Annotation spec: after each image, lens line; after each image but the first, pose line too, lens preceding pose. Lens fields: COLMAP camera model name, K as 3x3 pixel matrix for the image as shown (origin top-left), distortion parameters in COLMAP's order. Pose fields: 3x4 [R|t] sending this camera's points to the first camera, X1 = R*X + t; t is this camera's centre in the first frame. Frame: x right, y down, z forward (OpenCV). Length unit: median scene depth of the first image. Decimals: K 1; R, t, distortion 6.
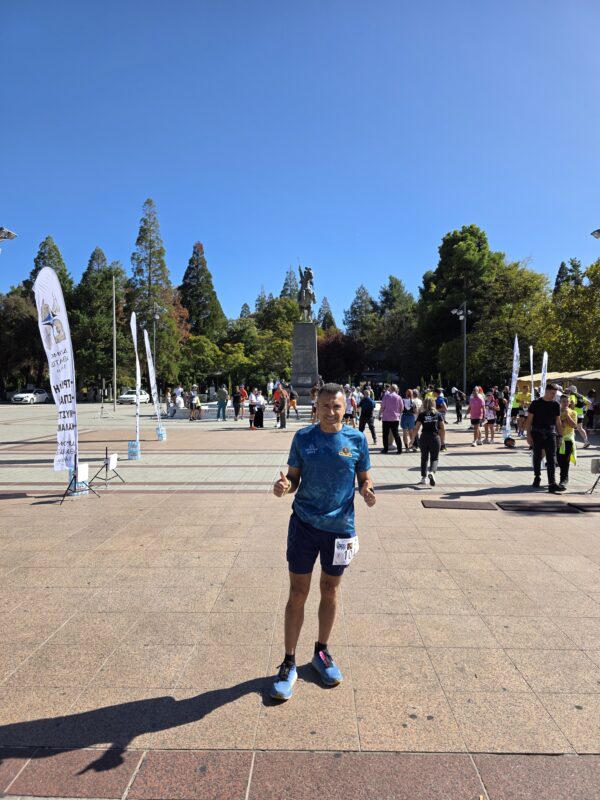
lens RADIAL K [[561.3, 0, 301.5], [0, 561.3, 413.0], [0, 0, 1]] dist [0.086966, -0.096387]
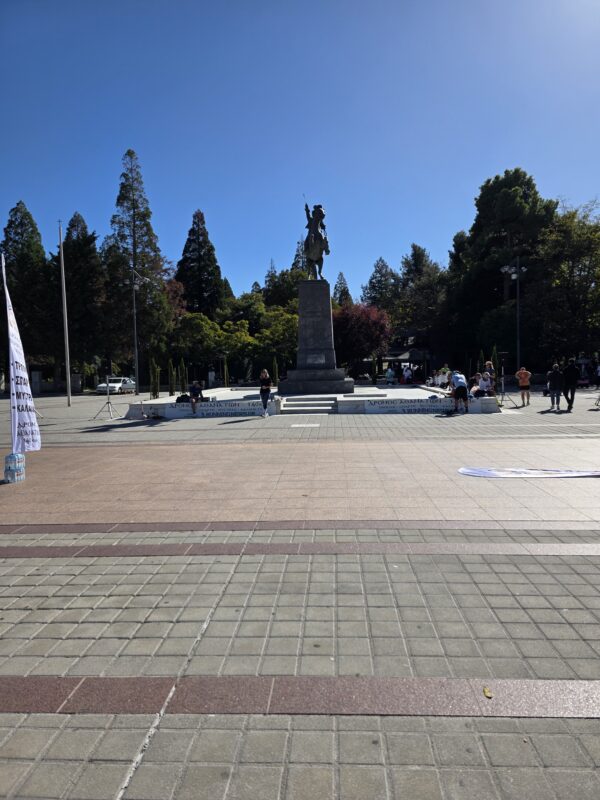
lens RADIAL K [[561.3, 0, 301.5], [0, 561.3, 413.0], [0, 0, 1]] dist [0.086966, -0.096387]
pose [[0.999229, -0.021773, -0.032666, 0.004613], [0.022726, 0.999319, 0.029085, -0.004993], [0.032011, -0.029805, 0.999043, 0.134708]]
